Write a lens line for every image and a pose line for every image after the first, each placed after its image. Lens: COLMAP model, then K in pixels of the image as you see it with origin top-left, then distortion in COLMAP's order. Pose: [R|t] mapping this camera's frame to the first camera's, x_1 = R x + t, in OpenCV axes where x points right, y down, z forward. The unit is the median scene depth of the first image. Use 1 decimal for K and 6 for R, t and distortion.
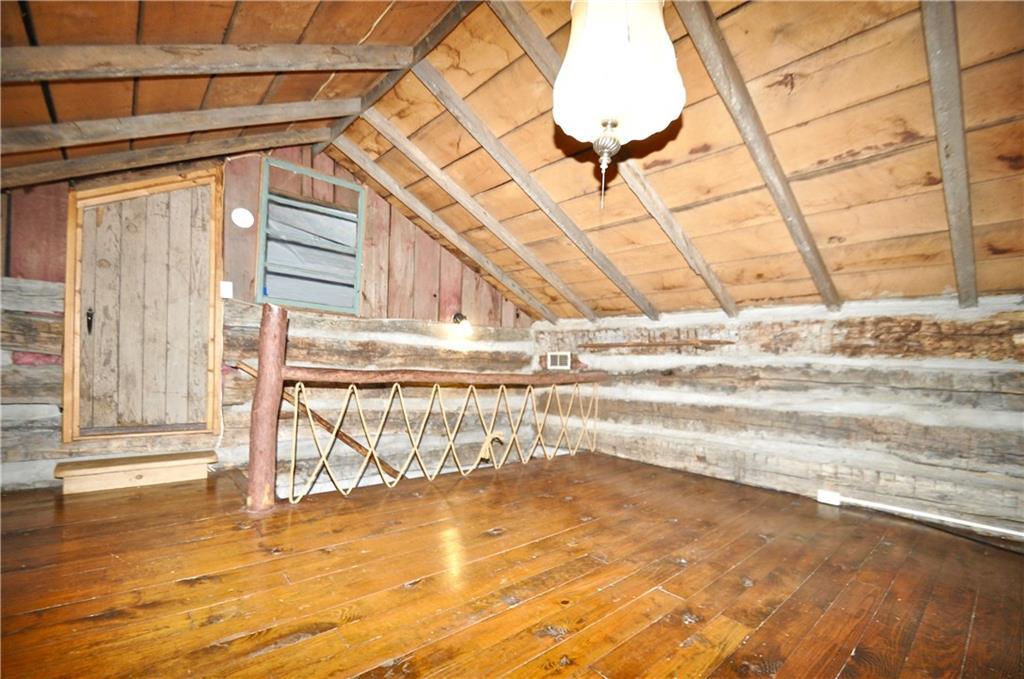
lens RADIAL K [[445.2, 0, 519.2], [0, 445.2, 362.3], [0, 0, 1]] dist [0.001327, -0.000386]
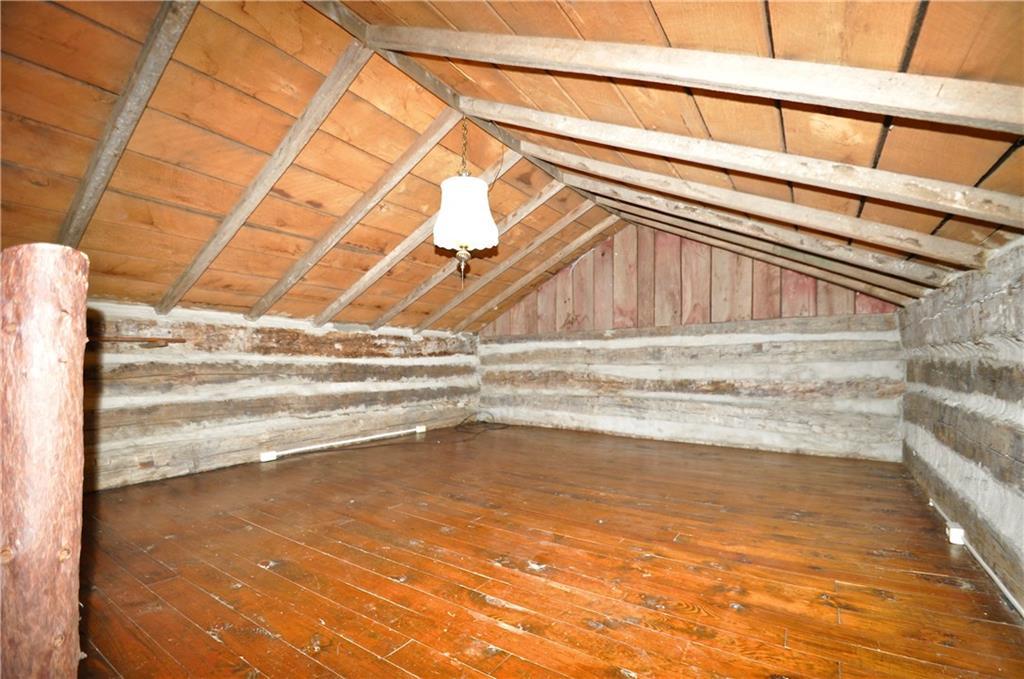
lens RADIAL K [[445.2, 0, 512.5], [0, 445.2, 347.7], [0, 0, 1]] dist [0.001327, -0.000386]
pose [[-0.251584, -0.003482, 0.967829, -0.772411], [-0.013425, 0.999910, 0.000107, -0.043145], [-0.967742, -0.012966, -0.251608, 0.565424]]
